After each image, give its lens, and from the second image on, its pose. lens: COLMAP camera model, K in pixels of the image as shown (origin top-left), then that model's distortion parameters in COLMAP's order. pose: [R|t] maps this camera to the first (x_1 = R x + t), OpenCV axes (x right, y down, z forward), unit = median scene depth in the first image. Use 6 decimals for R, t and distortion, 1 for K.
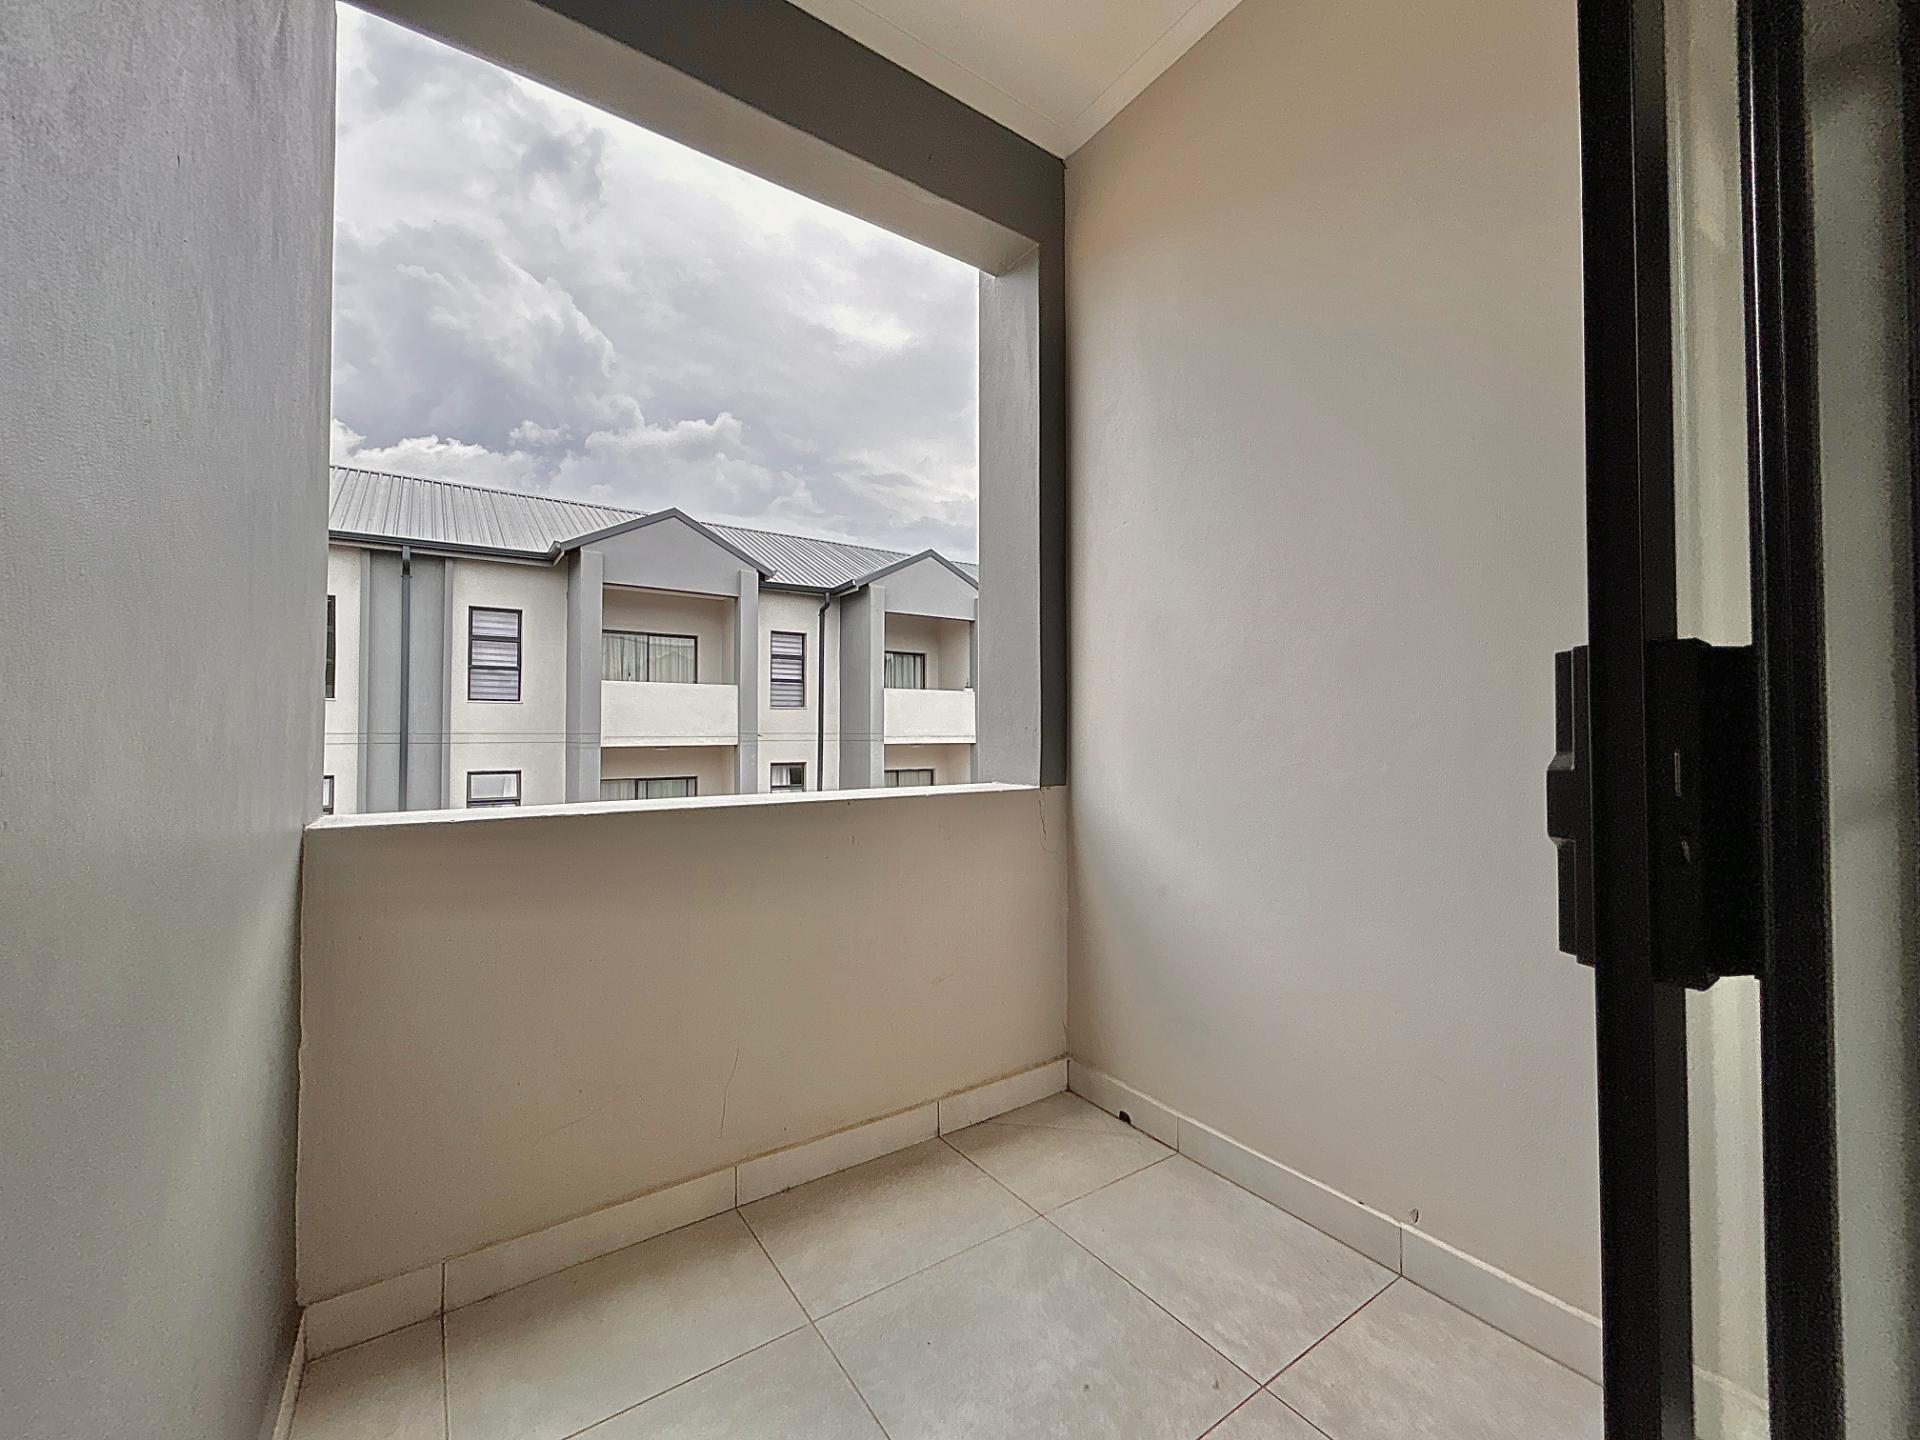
lens RADIAL K [[772.2, 0, 954.6], [0, 772.2, 719.0], [0, 0, 1]] dist [0.003054, -0.001665]
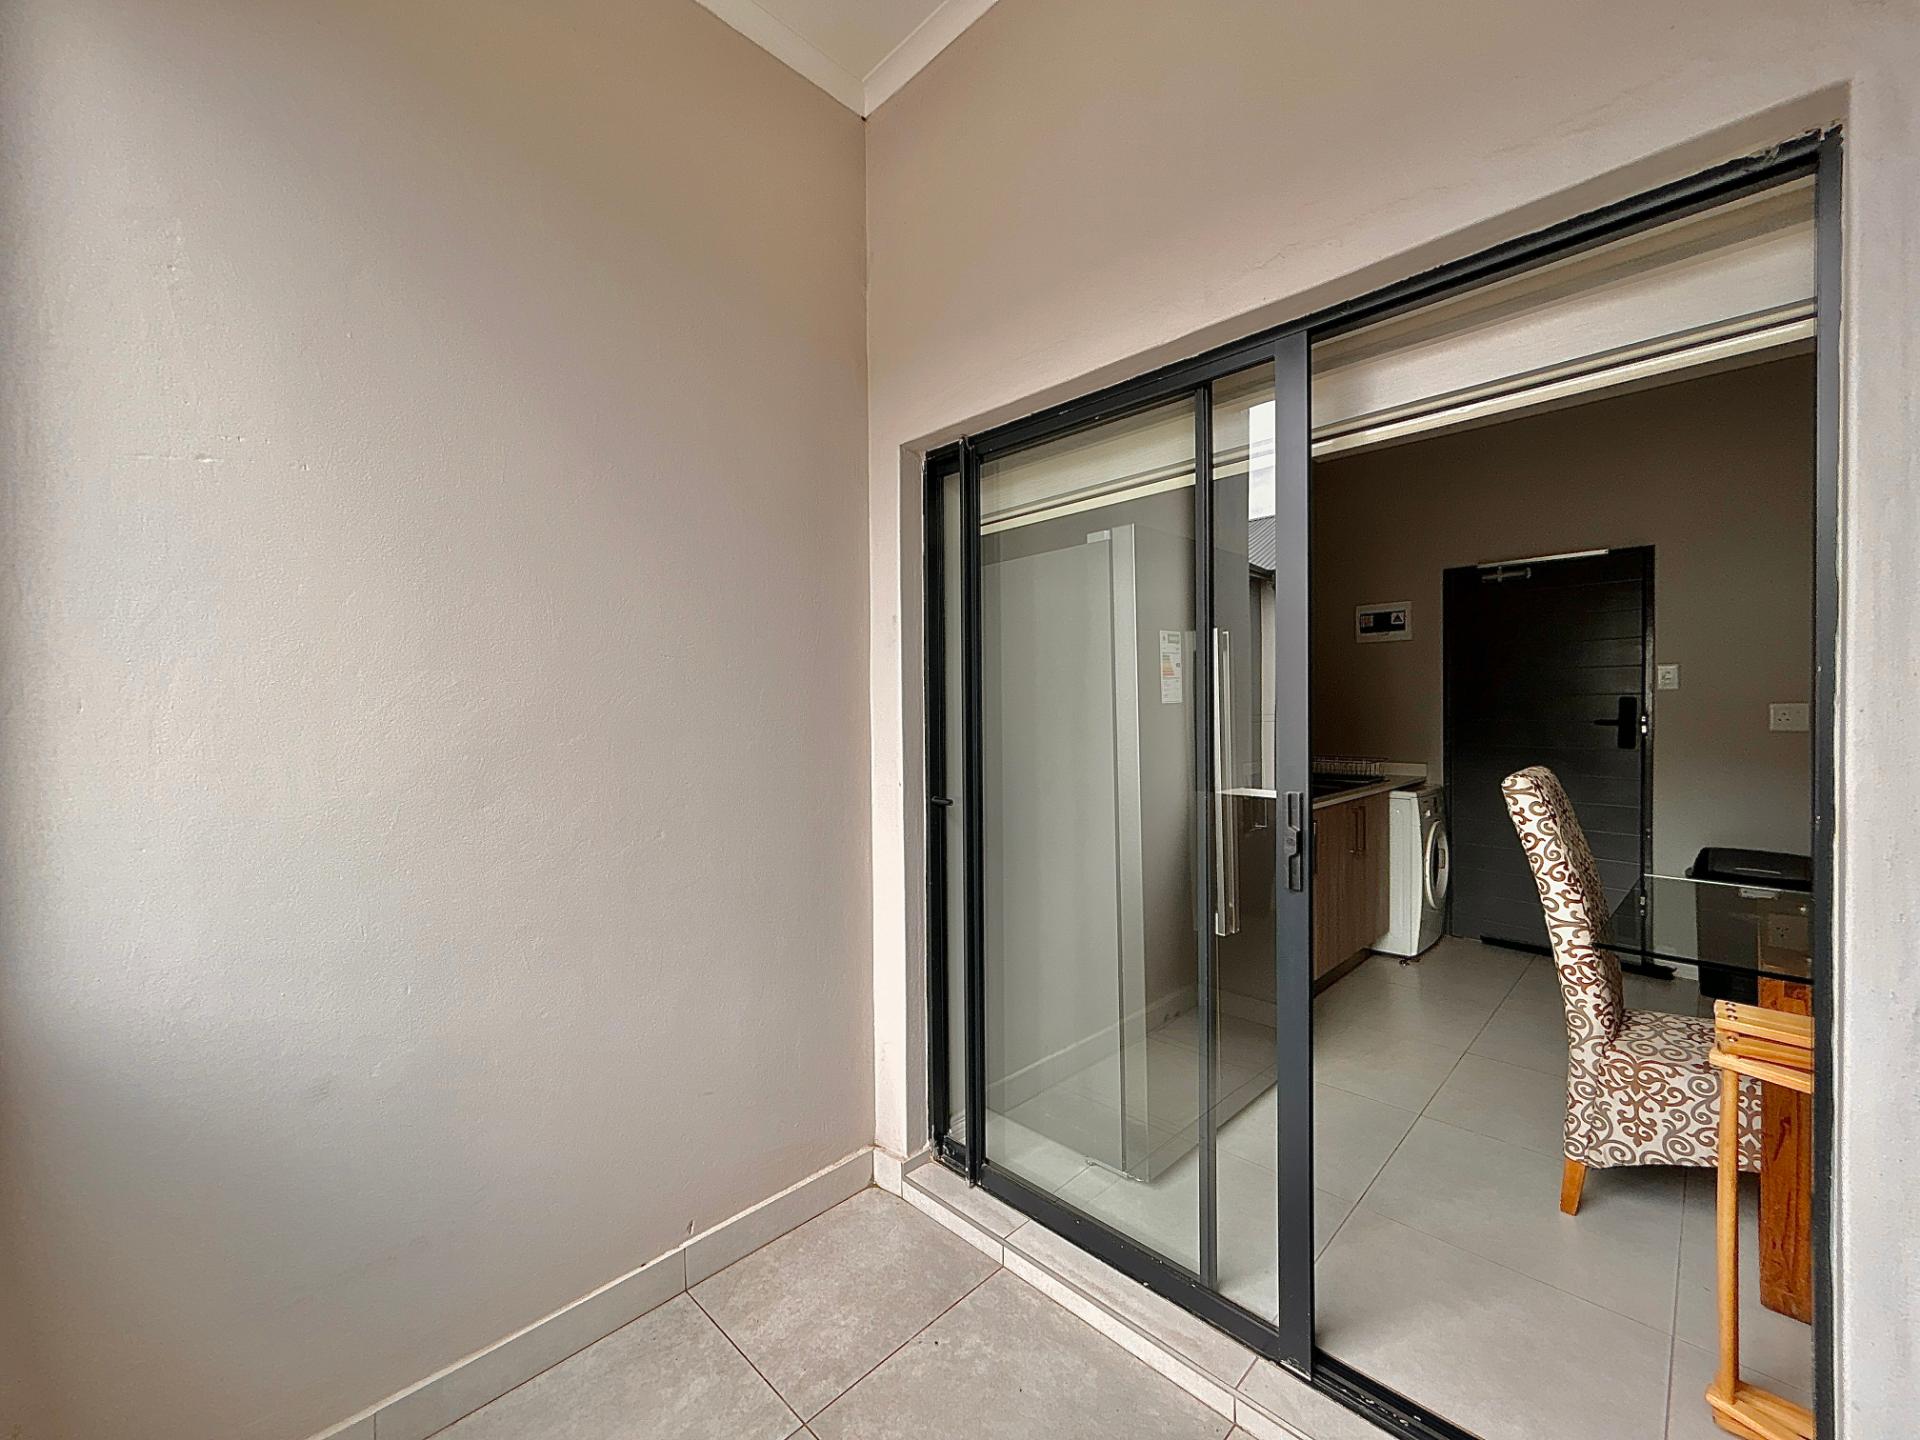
lens RADIAL K [[772.2, 0, 953.7], [0, 772.2, 713.3], [0, 0, 1]] dist [0.003054, -0.001665]
pose [[-0.189630, -0.004624, 0.981845, -0.432690], [-0.005880, 0.999976, 0.003574, -0.085713], [-0.981838, -0.005095, -0.189653, 0.622153]]
